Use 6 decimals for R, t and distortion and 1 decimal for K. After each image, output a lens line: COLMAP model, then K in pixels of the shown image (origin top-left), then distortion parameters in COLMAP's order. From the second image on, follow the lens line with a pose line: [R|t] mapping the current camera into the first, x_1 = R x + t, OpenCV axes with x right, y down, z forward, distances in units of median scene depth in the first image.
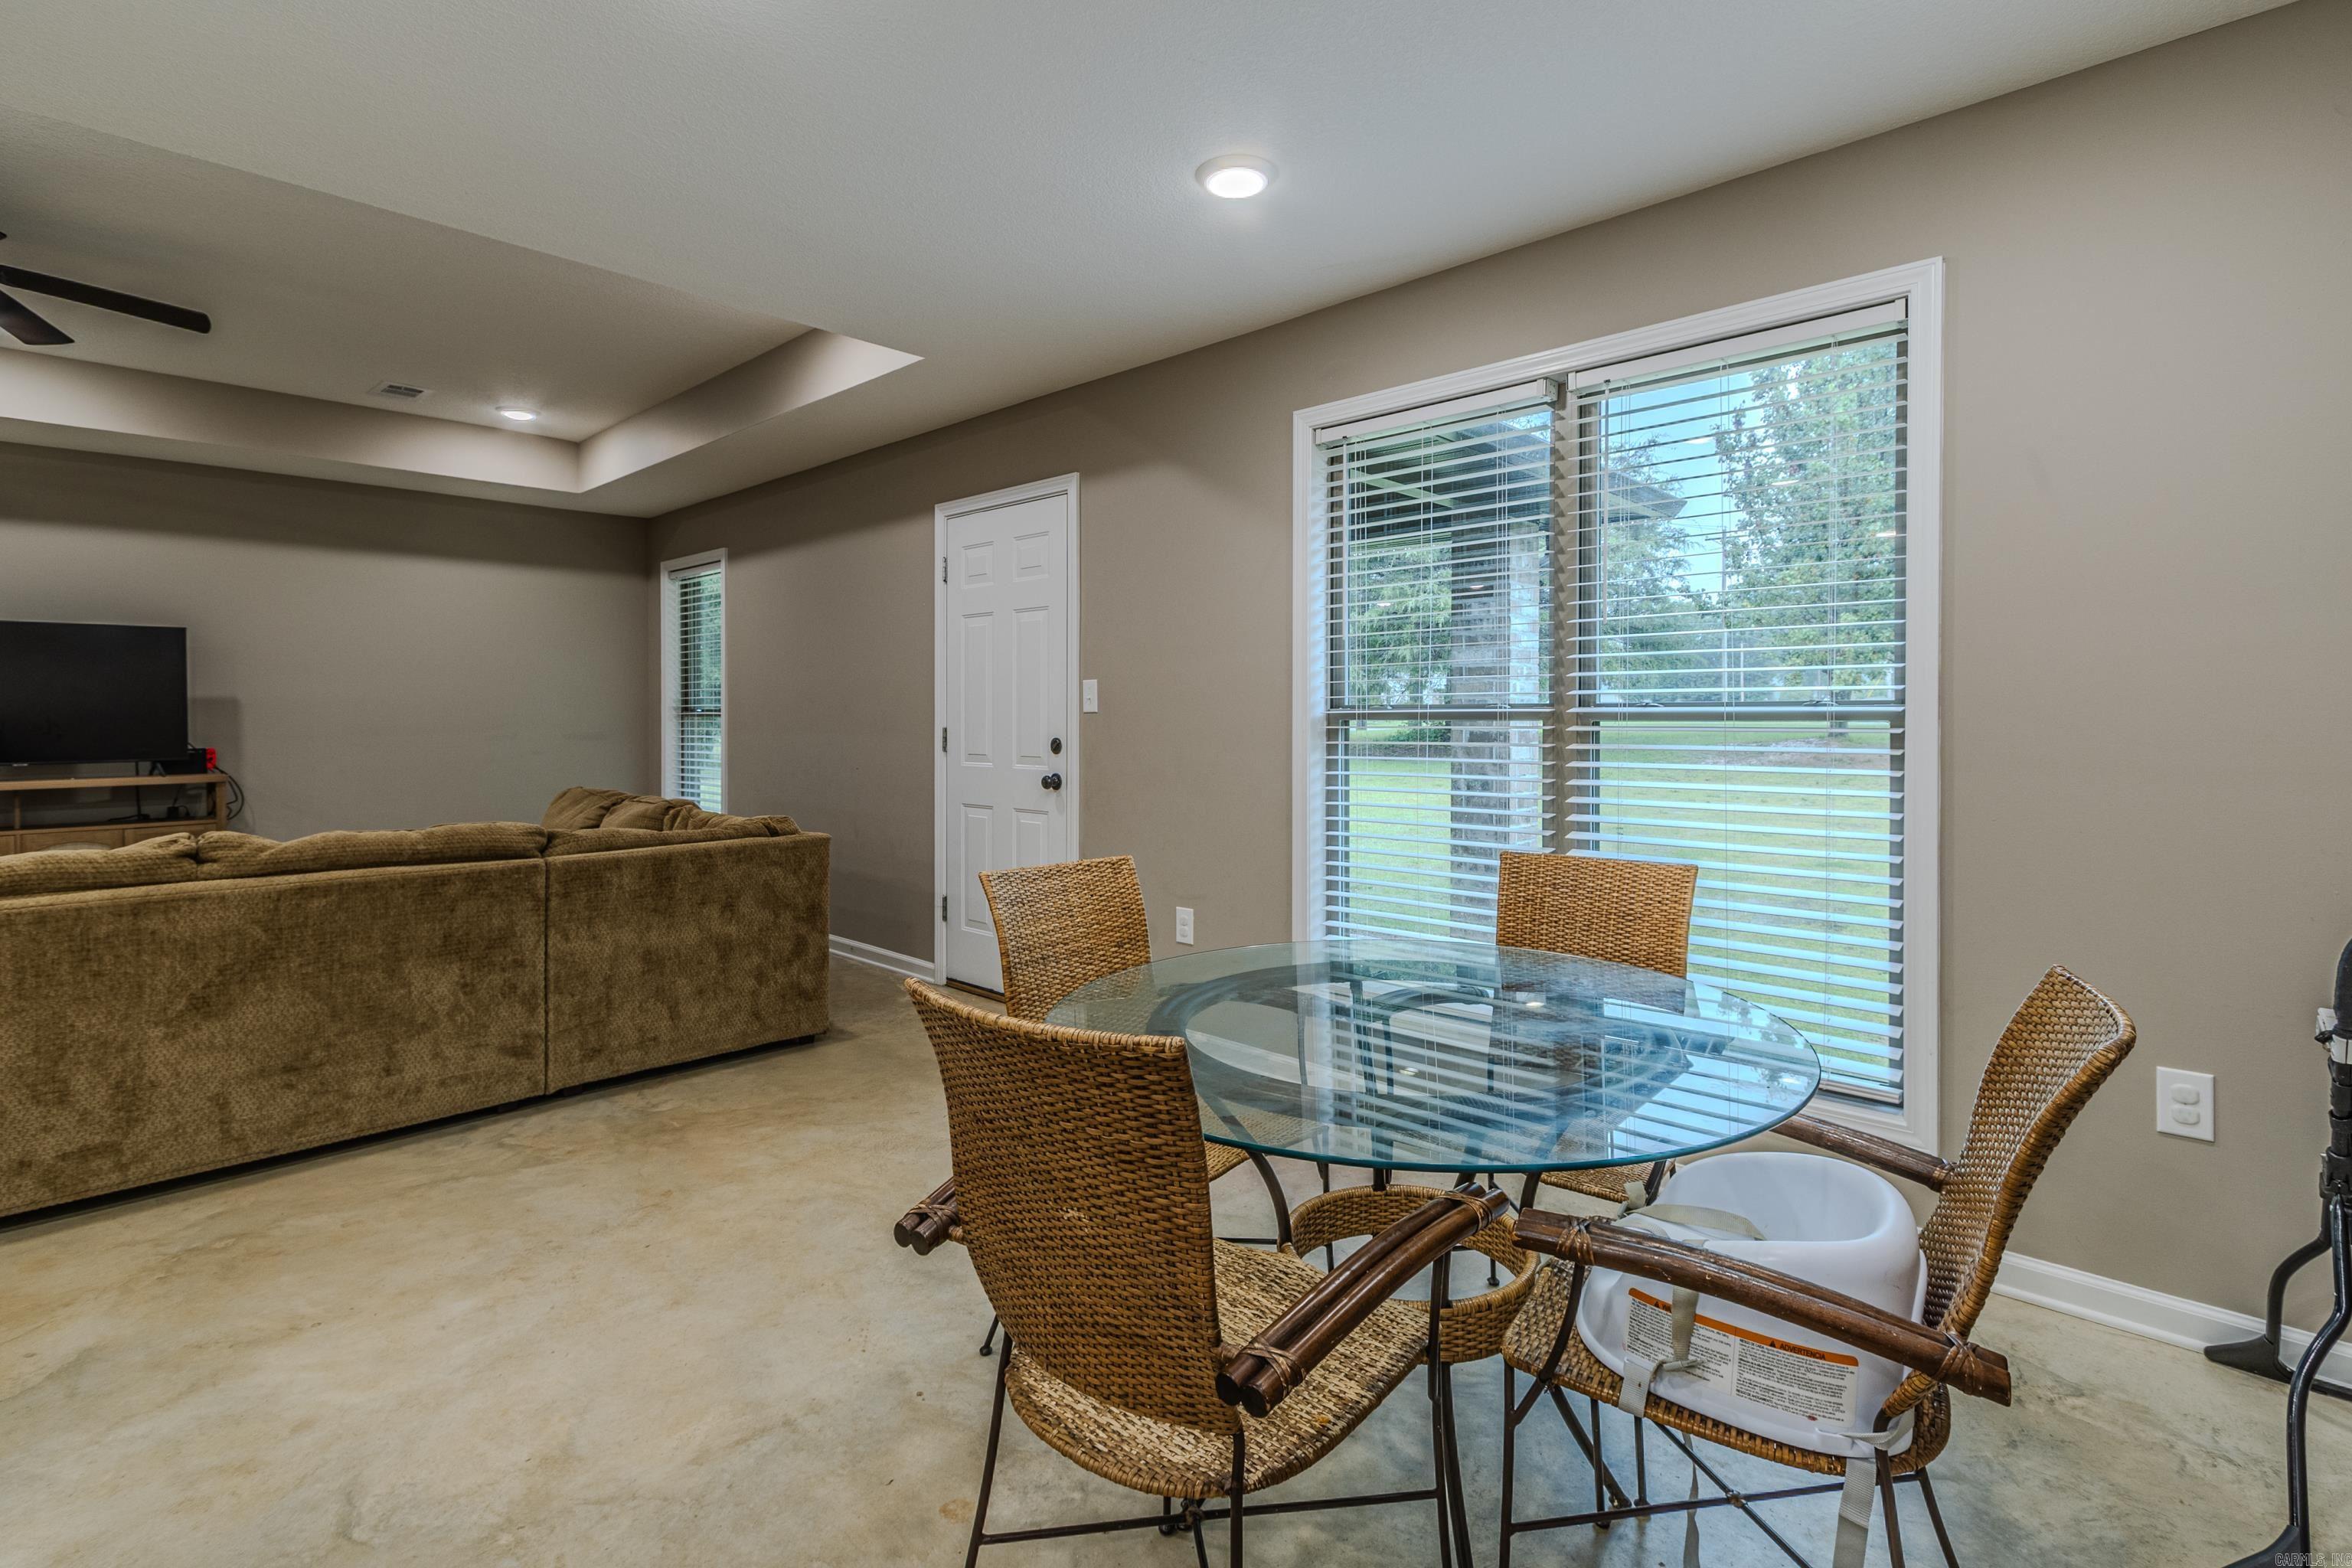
lens RADIAL K [[1100.0, 0, 1165.1], [0, 1100.0, 719.4], [0, 0, 1]] dist [0.005217, -0.002548]
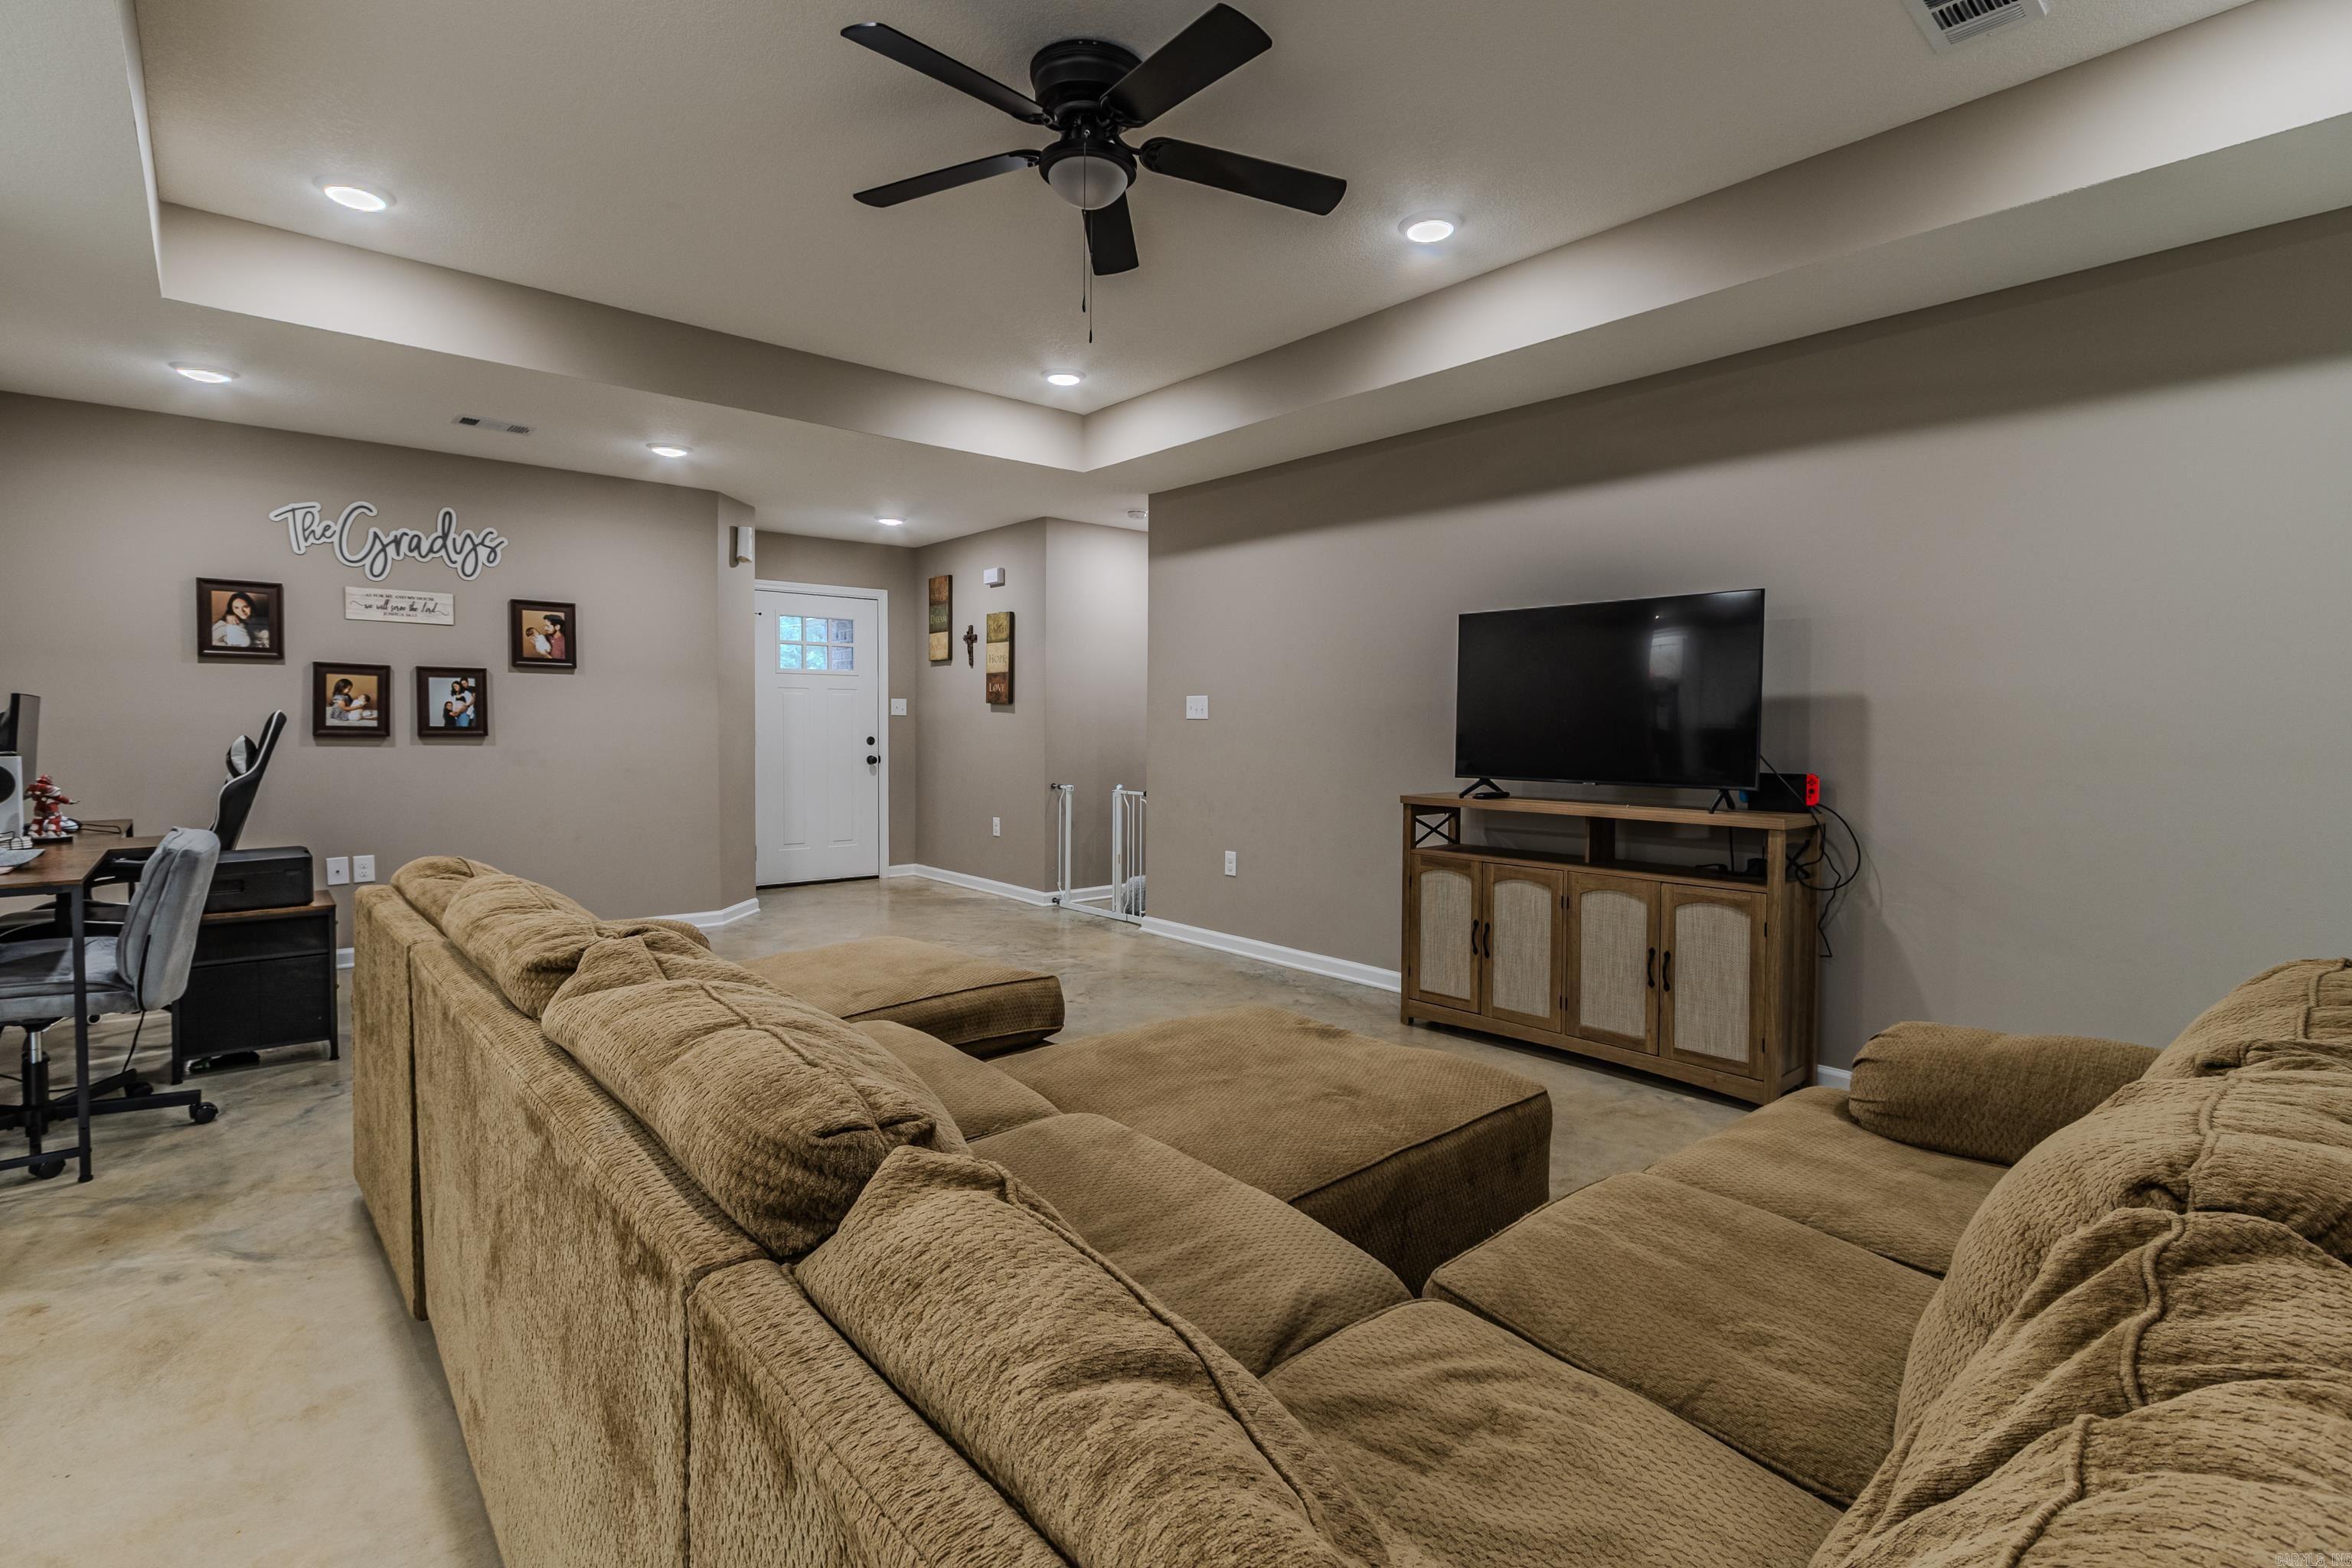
lens RADIAL K [[1100.0, 0, 1176.0], [0, 1100.0, 760.1], [0, 0, 1]] dist [0.005217, -0.002548]
pose [[-0.095424, 0.036516, -0.994767, -0.265840], [-0.013146, 0.999194, 0.037939, -0.002596], [0.995350, 0.016697, -0.094867, 0.903300]]
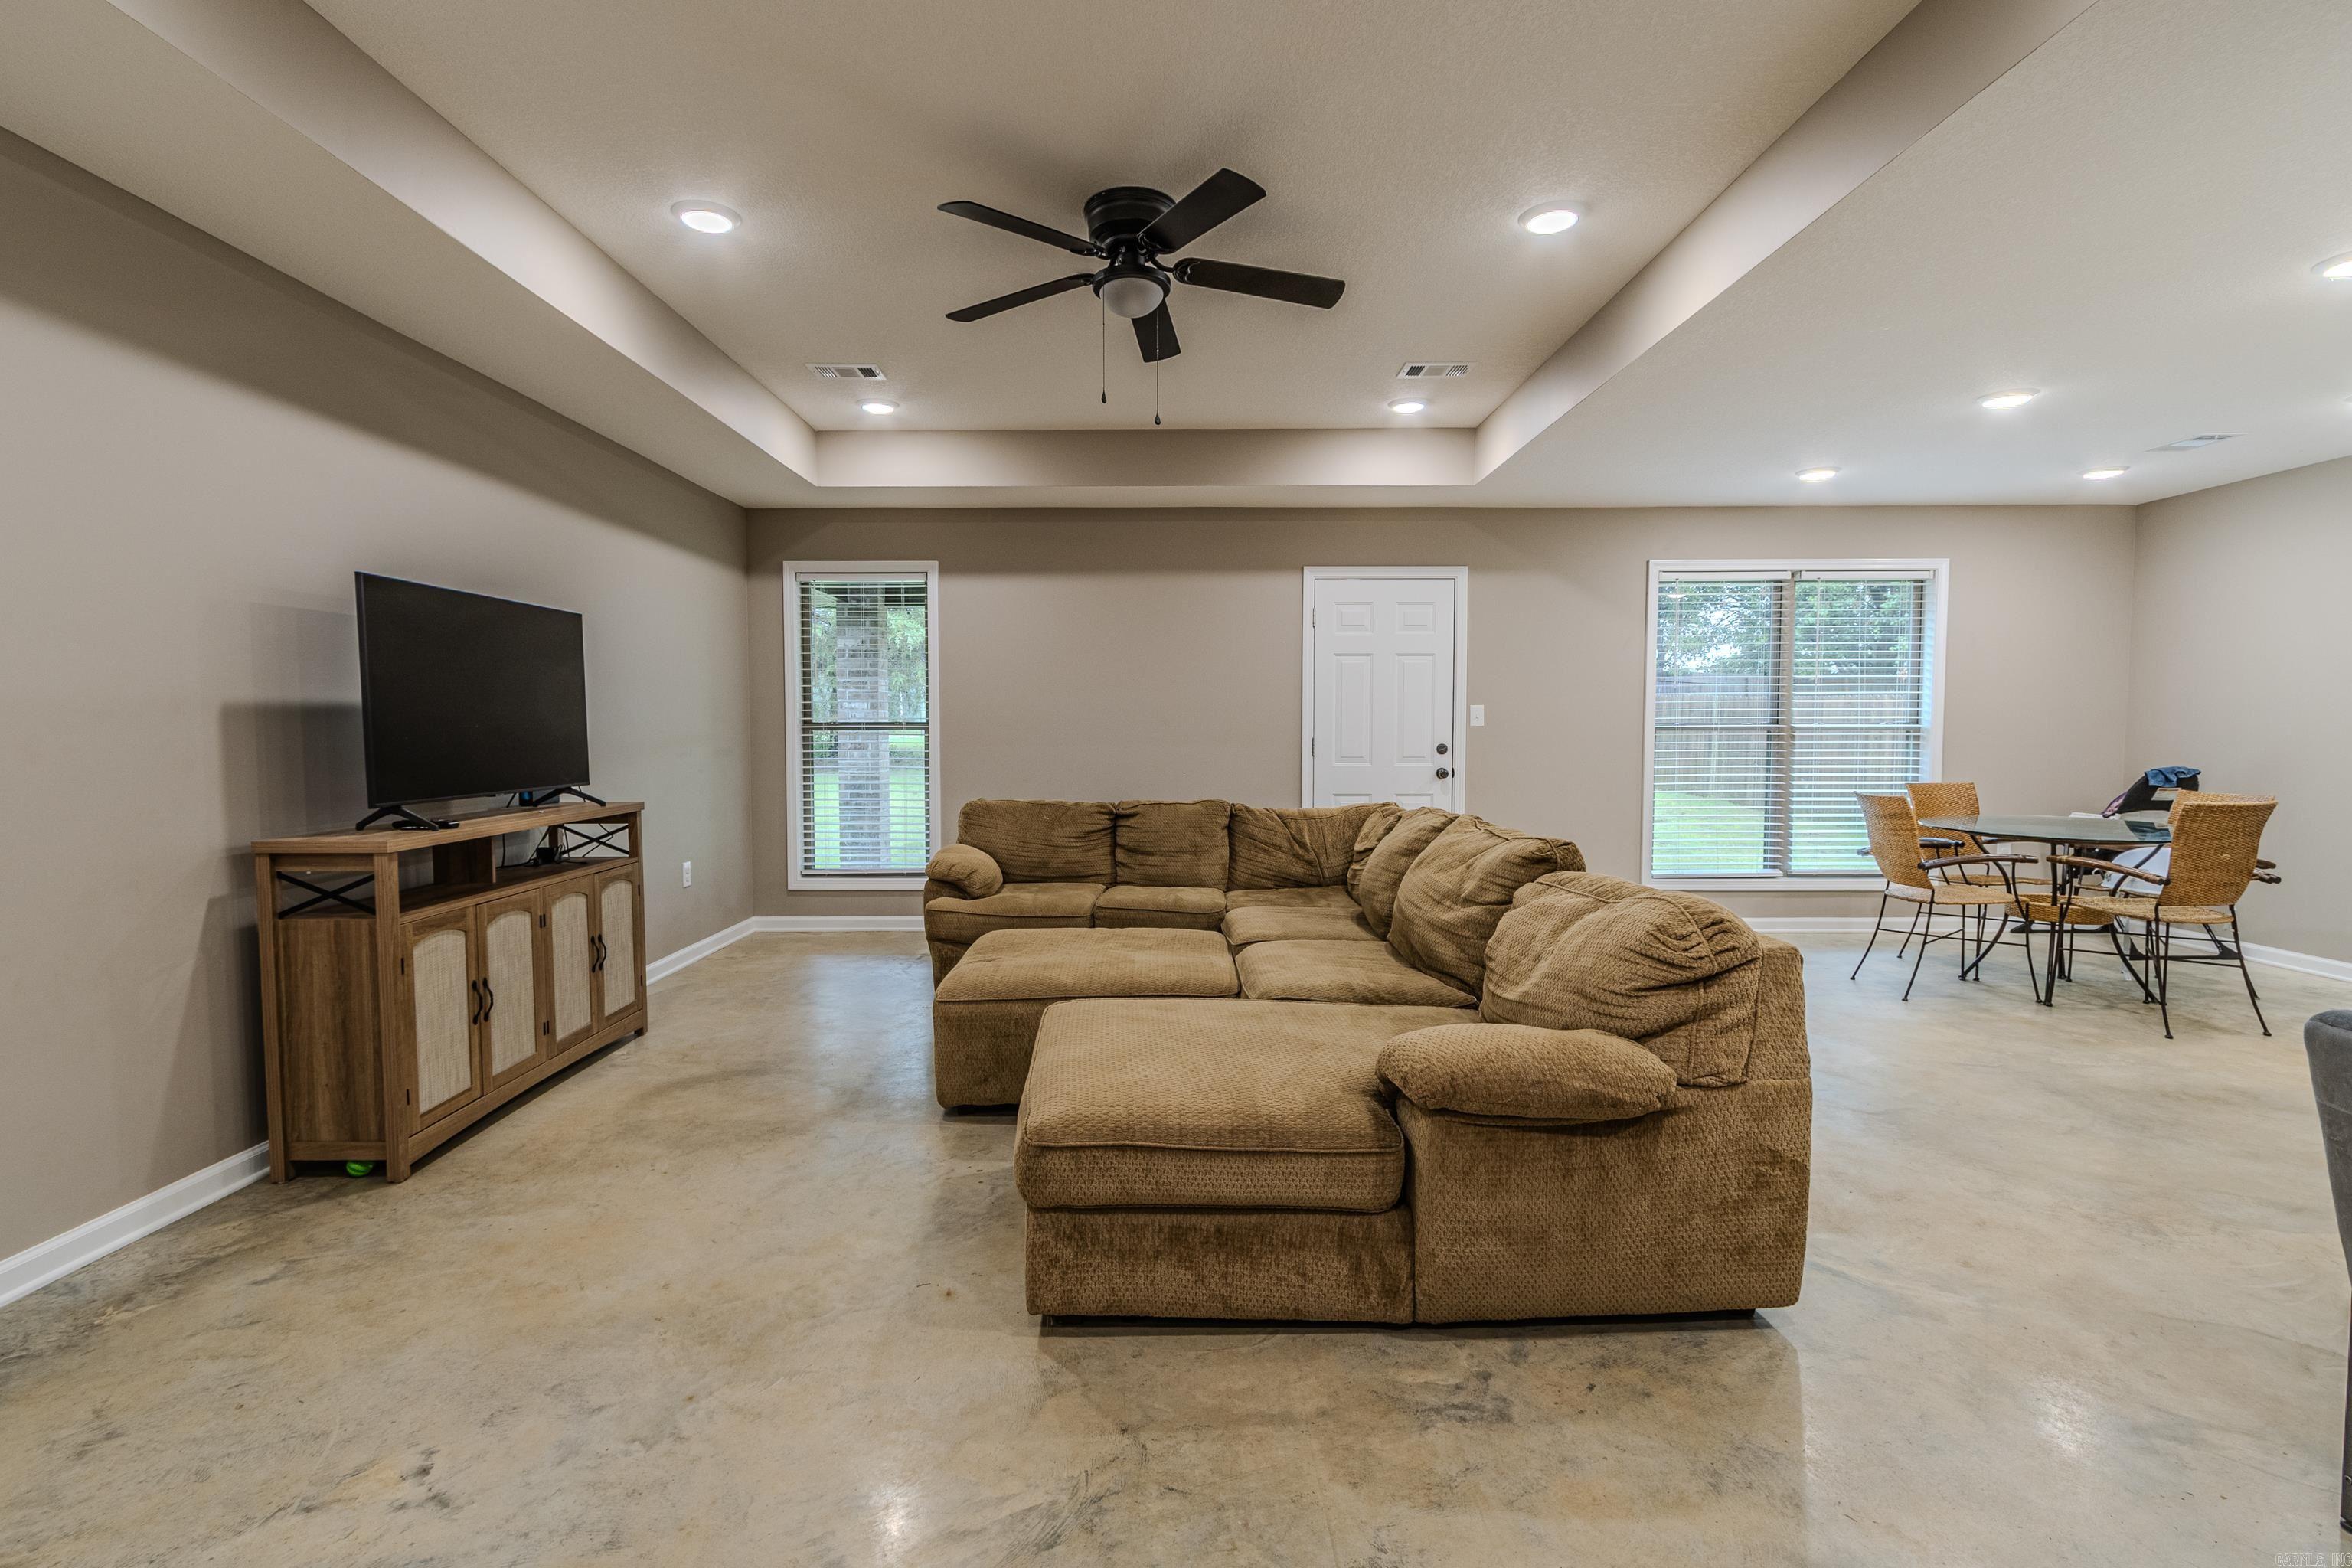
lens RADIAL K [[1079.8, 0, 1167.2], [0, 1079.8, 779.9], [0, 0, 1]] dist [0.005528, -0.001355]
pose [[0.723012, -0.031628, 0.690111, -1.409476], [0.003194, 0.999094, 0.042443, 0.002631], [-0.690828, -0.028482, 0.722458, 0.213159]]
